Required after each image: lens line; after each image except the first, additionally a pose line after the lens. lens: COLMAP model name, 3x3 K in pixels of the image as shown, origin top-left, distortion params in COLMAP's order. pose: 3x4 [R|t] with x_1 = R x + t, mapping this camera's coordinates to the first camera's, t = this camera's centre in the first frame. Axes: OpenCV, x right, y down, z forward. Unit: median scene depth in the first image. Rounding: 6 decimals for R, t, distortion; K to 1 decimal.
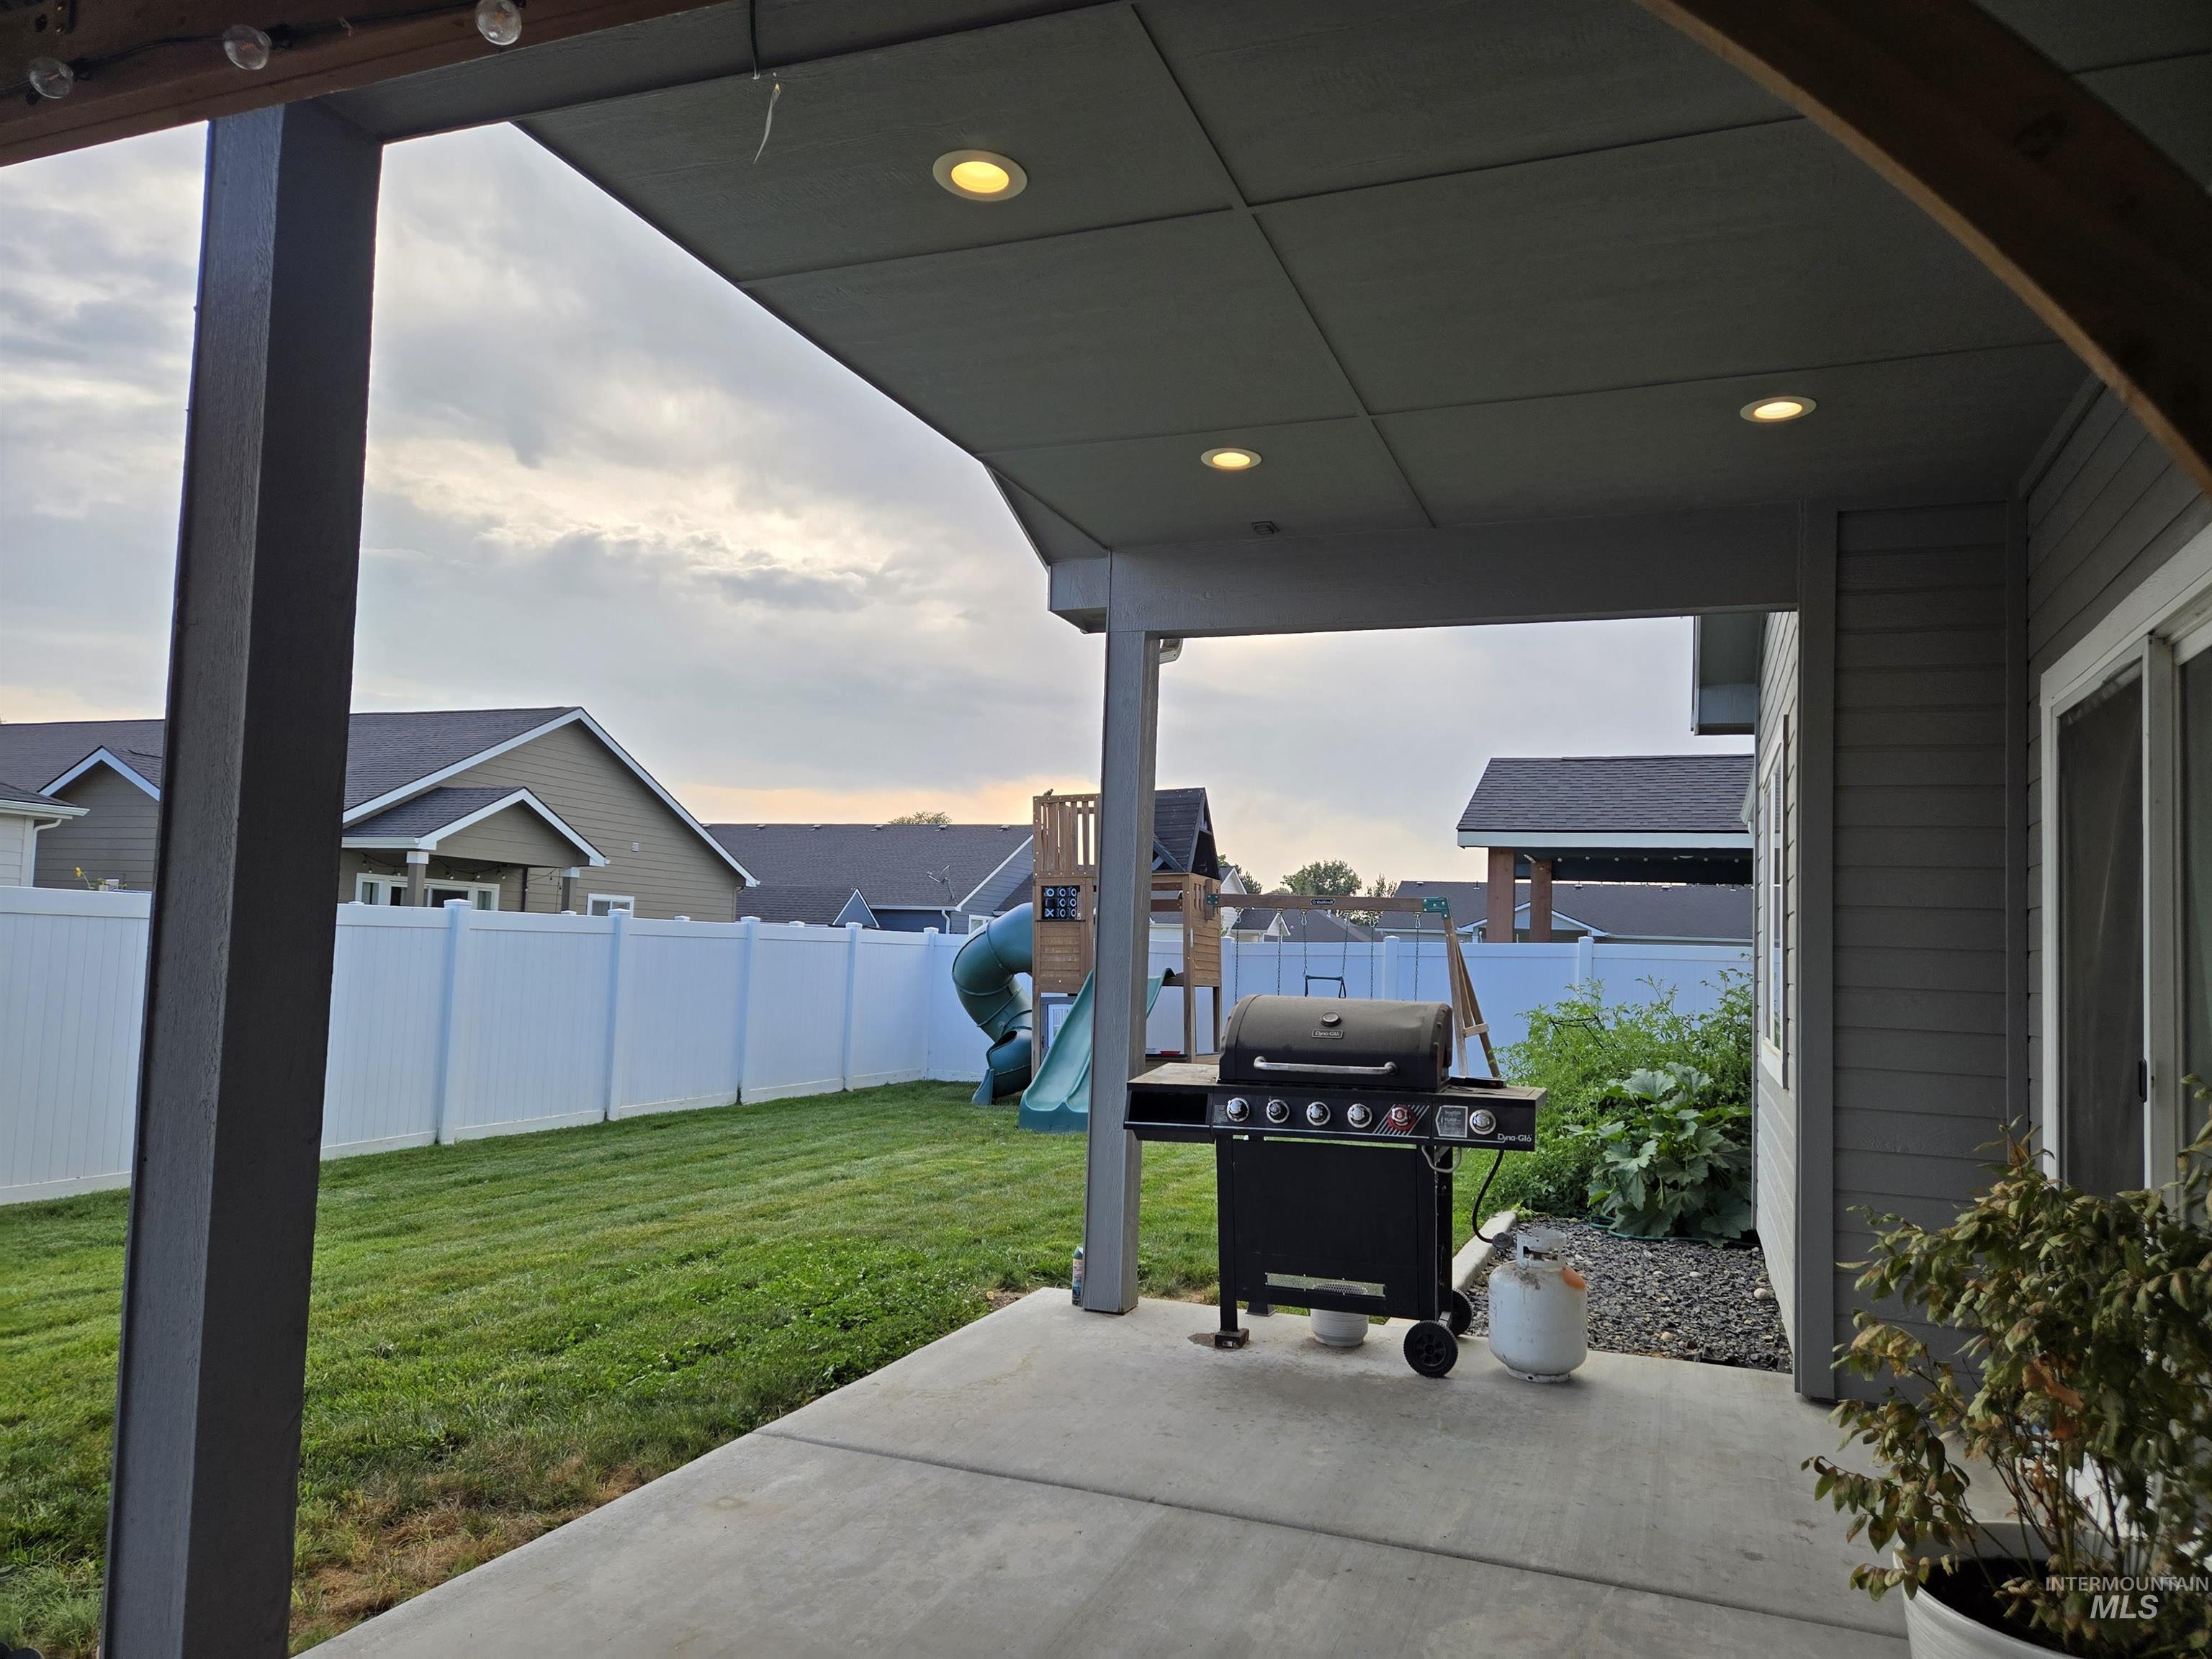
lens RADIAL K [[1529.9, 0, 1104.7], [0, 1529.9, 847.0], [0, 0, 1]] dist [0.090505, -0.088413]
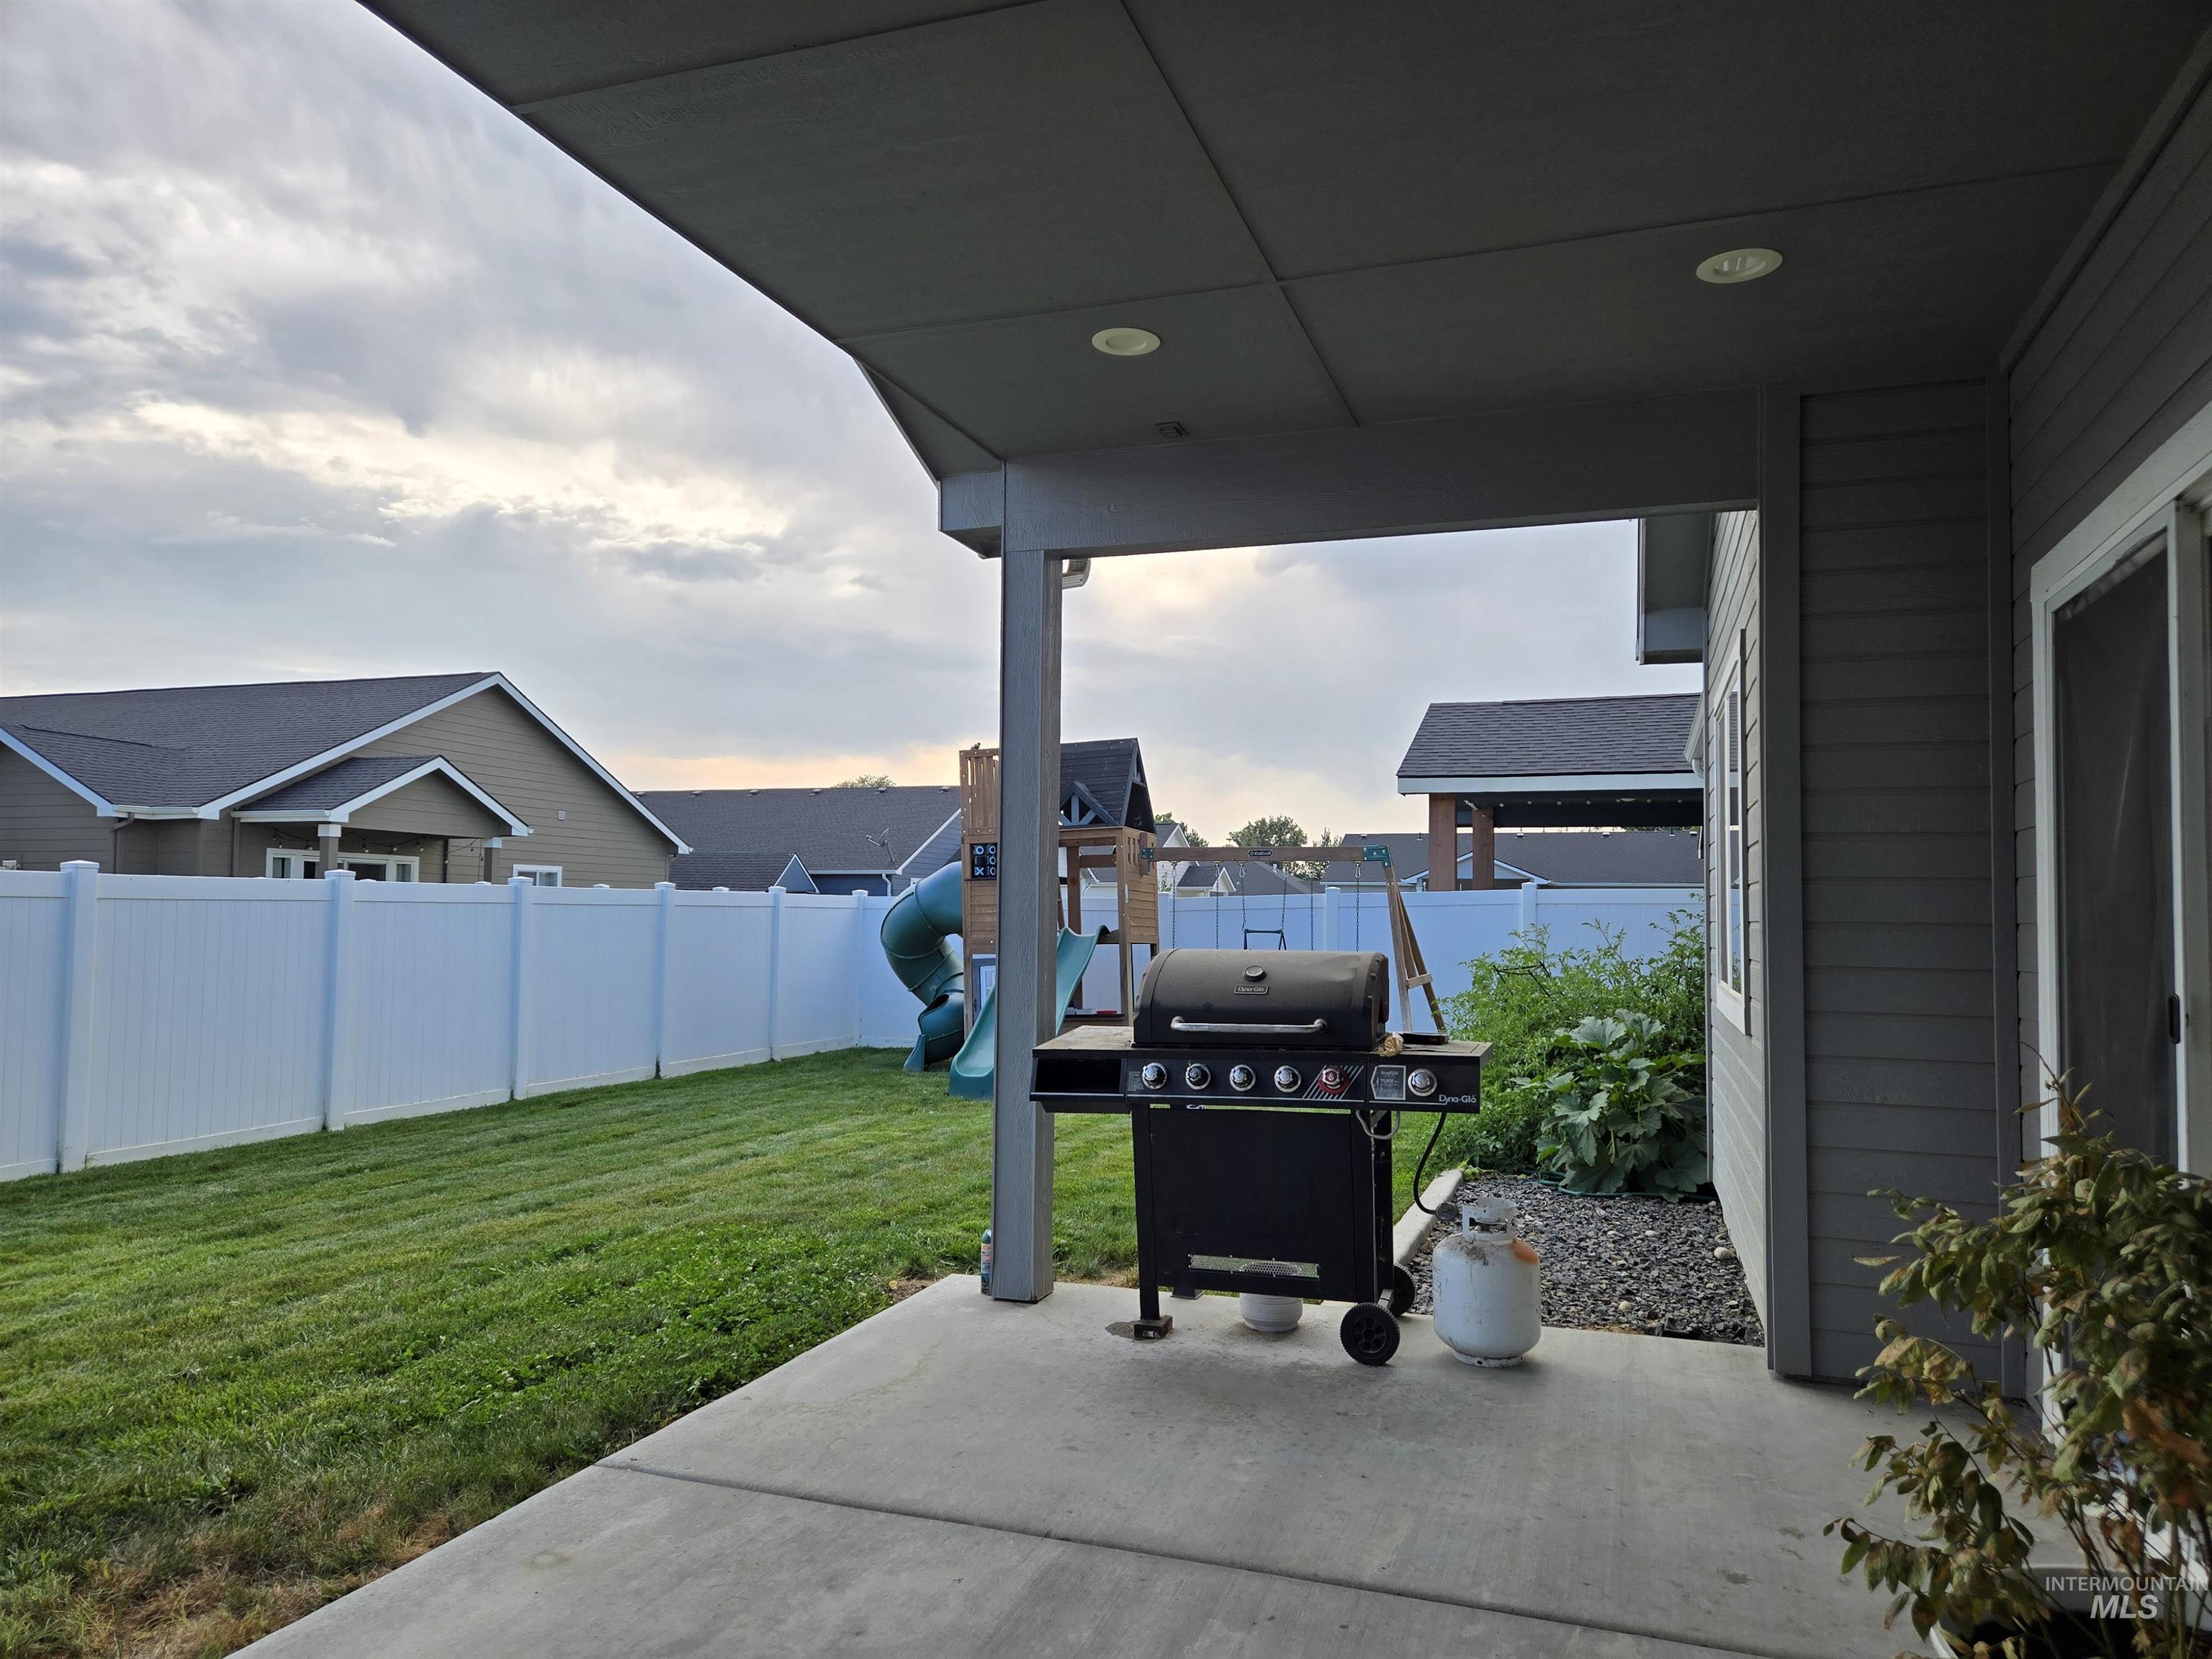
lens RADIAL K [[1517.4, 0, 1106.0], [0, 1517.4, 829.5], [0, 0, 1]] dist [0.084439, -0.077307]
pose [[0.999196, -0.022238, 0.033372, 0.028573], [0.021780, 0.999664, 0.014023, 0.011832], [-0.033673, -0.013285, 0.999345, 0.098230]]
